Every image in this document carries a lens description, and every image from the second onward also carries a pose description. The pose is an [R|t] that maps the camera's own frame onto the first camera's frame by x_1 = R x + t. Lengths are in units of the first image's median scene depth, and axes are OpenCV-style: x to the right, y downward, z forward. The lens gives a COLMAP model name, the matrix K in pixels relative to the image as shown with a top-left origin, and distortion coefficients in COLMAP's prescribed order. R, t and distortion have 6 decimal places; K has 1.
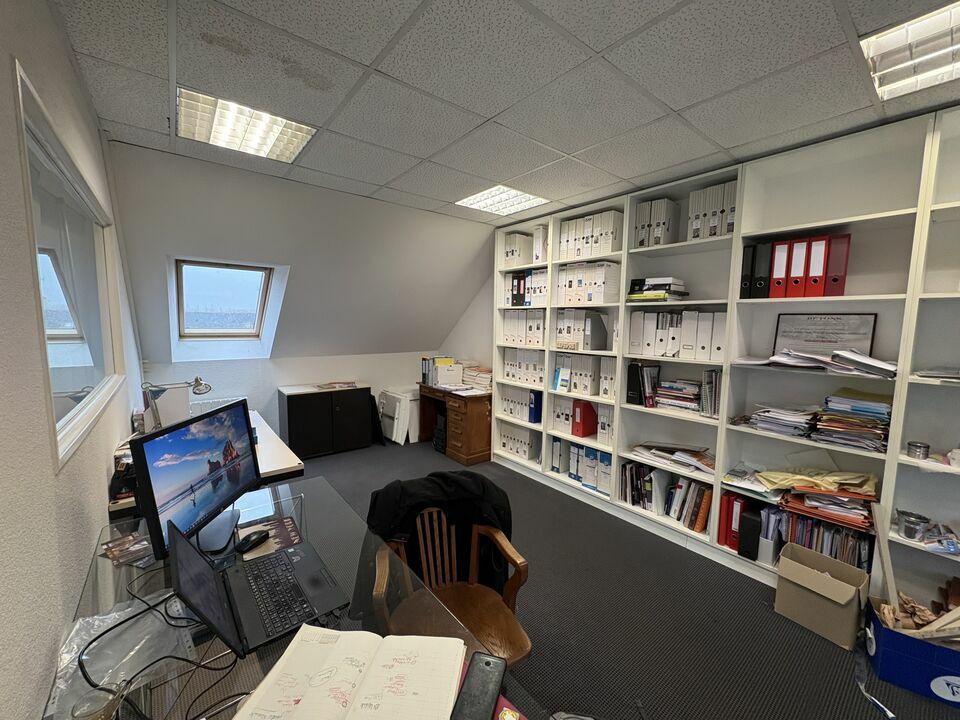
lens RADIAL K [[380.9, 0, 480.0], [0, 380.9, 360.0], [0, 0, 1]] dist [0.000220, -0.000216]
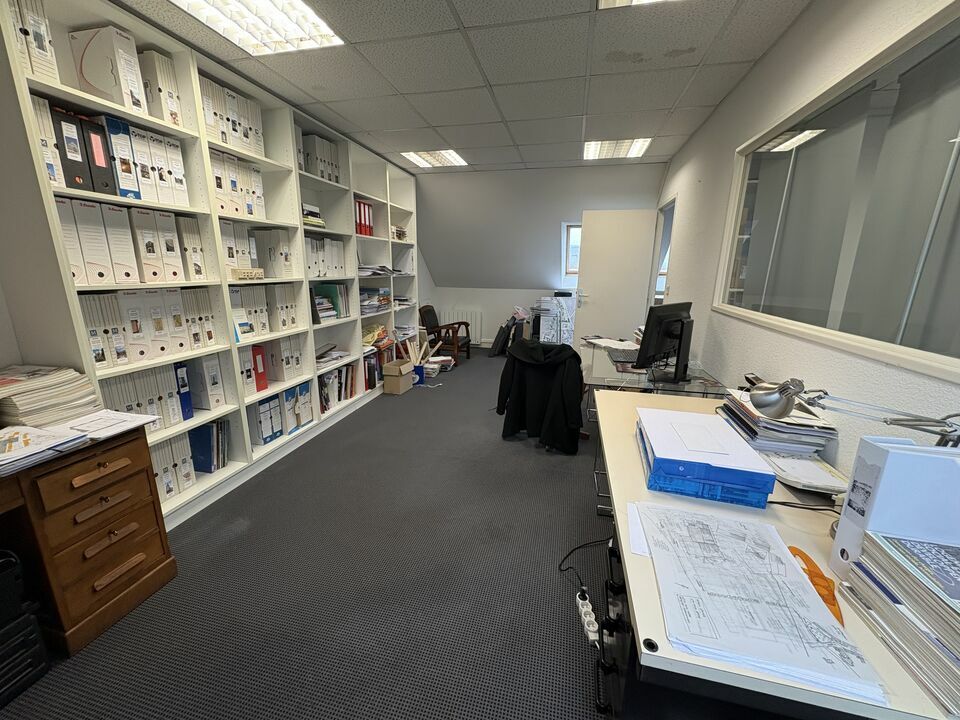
lens RADIAL K [[380.9, 0, 480.0], [0, 380.9, 360.0], [0, 0, 1]] dist [0.000220, -0.000216]
pose [[-0.611866, -0.205426, 0.763820, -0.584586], [0.061145, 0.950510, 0.304616, -0.071069], [-0.788595, 0.233088, -0.569024, 1.012779]]
